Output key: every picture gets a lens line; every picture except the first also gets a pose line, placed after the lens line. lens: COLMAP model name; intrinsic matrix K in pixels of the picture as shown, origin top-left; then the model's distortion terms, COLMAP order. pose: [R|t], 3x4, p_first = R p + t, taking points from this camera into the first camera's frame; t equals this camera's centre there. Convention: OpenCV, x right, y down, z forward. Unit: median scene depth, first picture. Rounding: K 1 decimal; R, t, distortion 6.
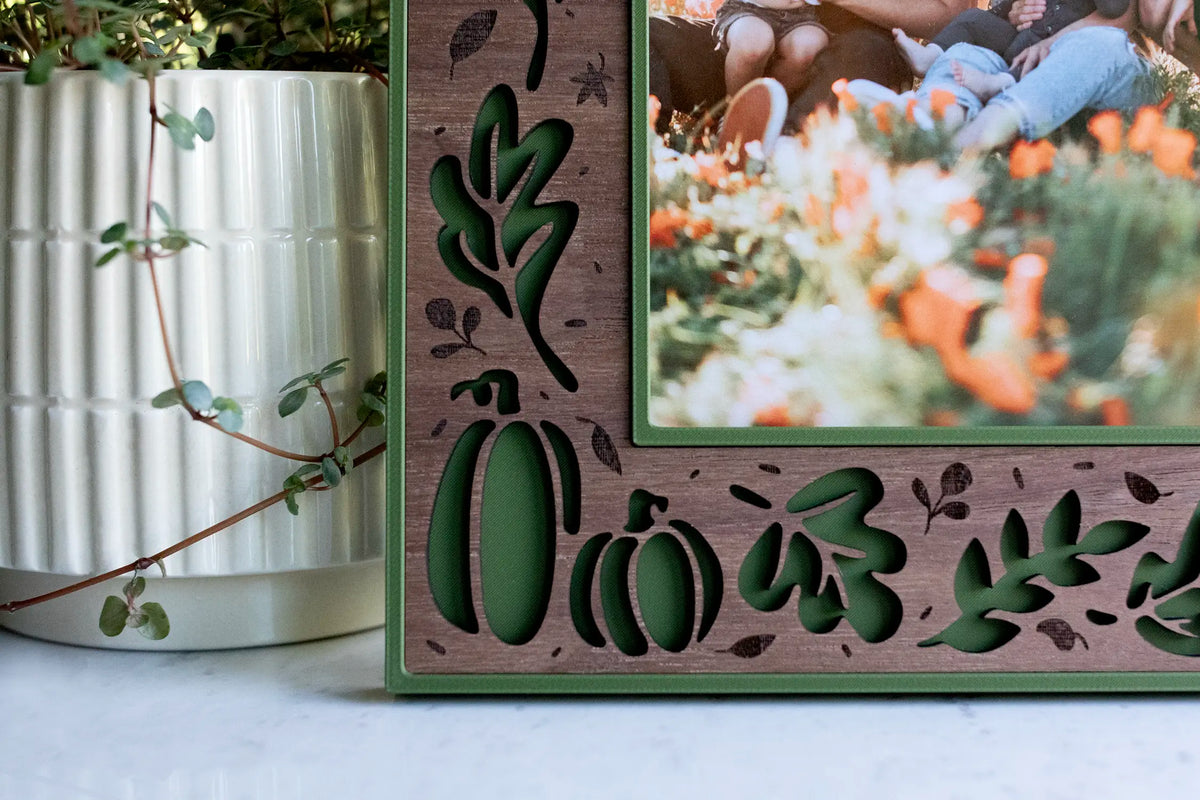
lens RADIAL K [[1909.0, 0, 604.3], [0, 1909.0, 419.1], [0, 0, 1]] dist [-0.060305, 0.186451]
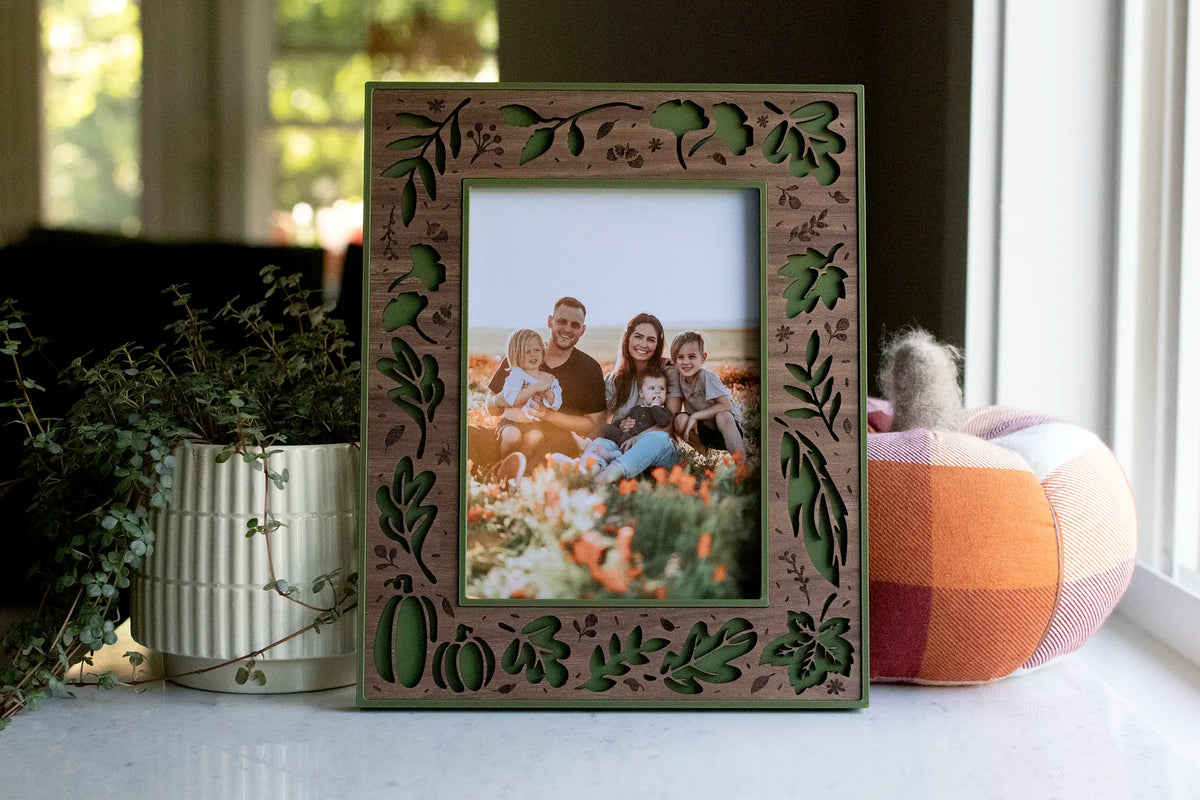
lens RADIAL K [[1909.0, 0, 604.3], [0, 1909.0, 419.1], [0, 0, 1]] dist [-0.060305, 0.186451]
pose [[0.999385, 0.007942, 0.034148, 0.112158], [-0.005734, 0.997916, -0.064270, -0.067086], [-0.034587, 0.064035, 0.997348, -1.411124]]
